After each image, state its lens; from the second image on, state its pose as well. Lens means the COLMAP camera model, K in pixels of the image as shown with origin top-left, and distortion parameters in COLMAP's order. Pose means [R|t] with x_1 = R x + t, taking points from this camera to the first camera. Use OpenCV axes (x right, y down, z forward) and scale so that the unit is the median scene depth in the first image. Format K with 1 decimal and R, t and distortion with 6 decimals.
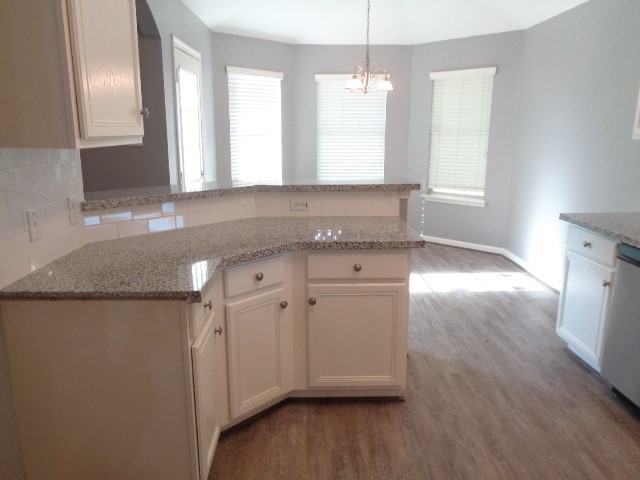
lens RADIAL K [[502.1, 0, 320.0], [0, 502.1, 240.0], [0, 0, 1]] dist [0.015974, 0.003600]
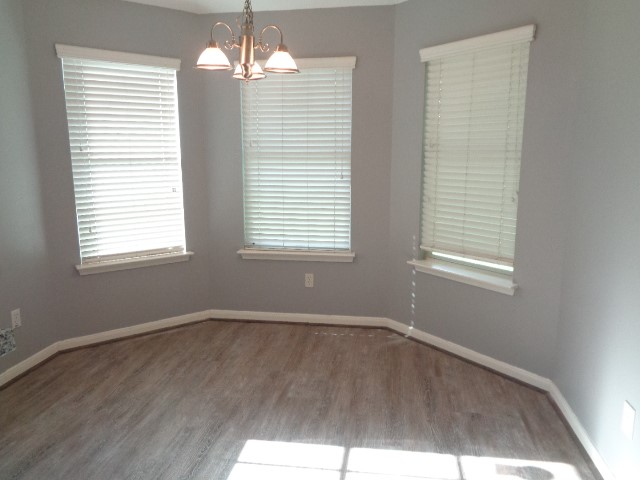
lens RADIAL K [[502.1, 0, 320.0], [0, 502.1, 240.0], [0, 0, 1]] dist [0.015974, 0.003600]
pose [[0.984693, 0.026315, -0.172300, 0.216532], [-0.032984, 0.998809, -0.035954, -0.097065], [0.171148, 0.041087, 0.984388, 0.444898]]
